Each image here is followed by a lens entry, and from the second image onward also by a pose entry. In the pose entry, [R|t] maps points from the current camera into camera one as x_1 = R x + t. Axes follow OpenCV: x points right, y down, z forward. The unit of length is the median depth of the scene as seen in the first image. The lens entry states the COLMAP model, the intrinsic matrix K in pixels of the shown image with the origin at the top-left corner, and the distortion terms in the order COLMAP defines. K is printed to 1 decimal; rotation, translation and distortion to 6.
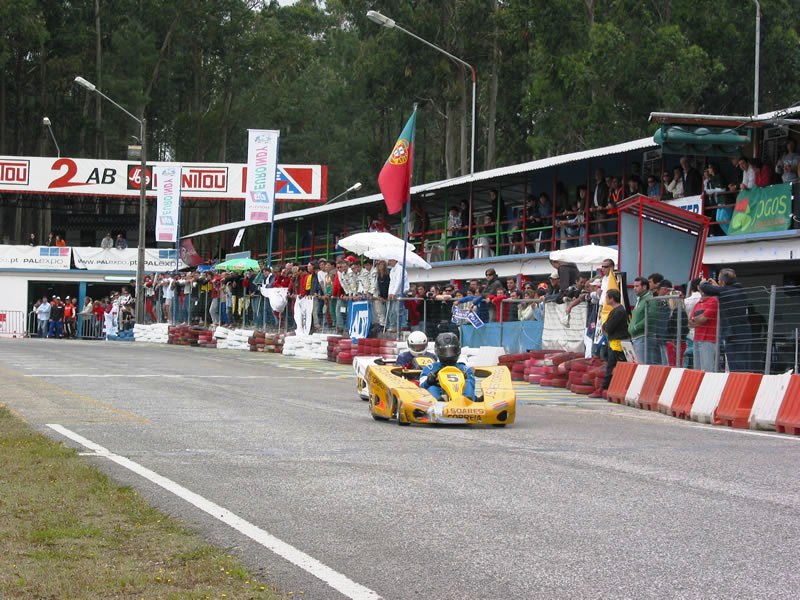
lens RADIAL K [[2229.1, 0, 400.0], [0, 2229.1, 300.0], [0, 0, 1]] dist [0.159011, -0.433056]
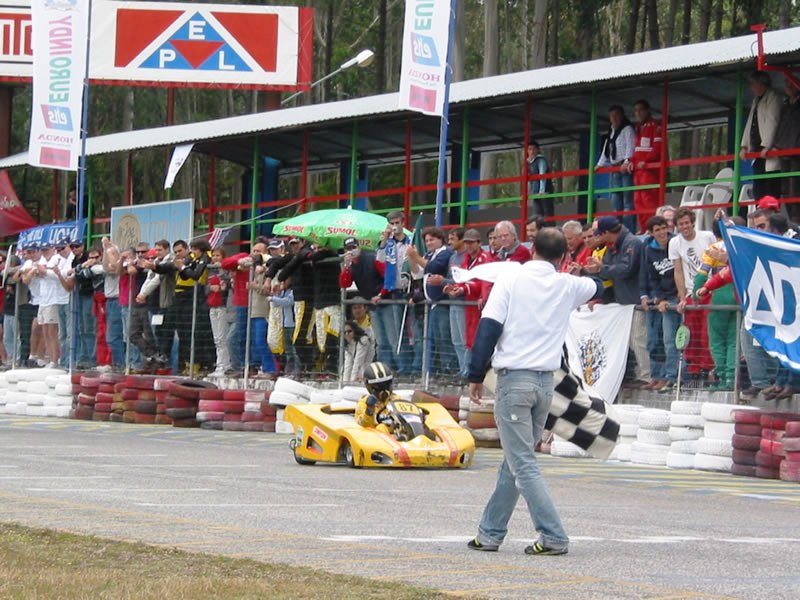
lens RADIAL K [[4074.3, 0, 400.0], [0, 4074.3, 300.0], [0, 0, 1]] dist [0.244059, -1.309648]
pose [[0.993437, 0.007950, 0.114102, -0.147363], [-0.007380, 0.999958, -0.005420, 0.001682], [-0.114141, 0.004542, 0.993454, 0.281107]]
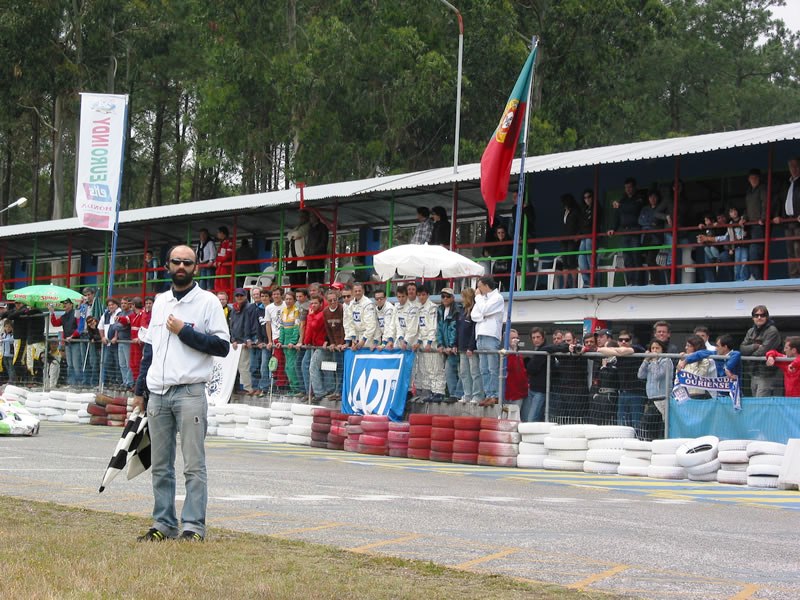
lens RADIAL K [[2083.9, 0, 400.0], [0, 2083.9, 300.0], [0, 0, 1]] dist [0.112200, 0.129785]
pose [[0.949787, 0.029113, 0.311540, -0.170470], [-0.021177, 0.999360, -0.028828, 0.001945], [-0.312180, 0.020783, 0.949796, 0.378357]]
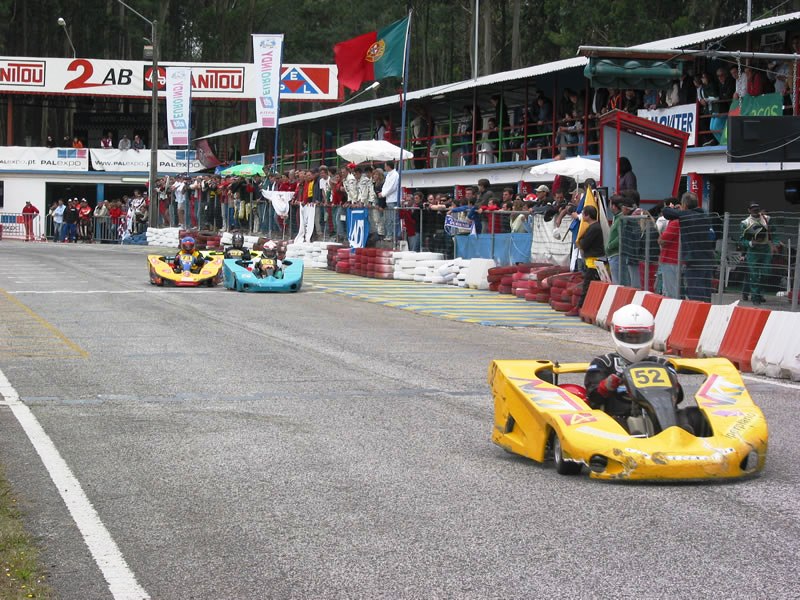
lens RADIAL K [[2229.1, 0, 400.0], [0, 2229.1, 300.0], [0, 0, 1]] dist [0.159011, -0.433056]
pose [[0.999750, -0.003595, -0.022084, 0.019215], [0.004698, 0.998733, 0.050105, -0.007732], [0.021876, -0.050196, 0.998500, 0.004373]]
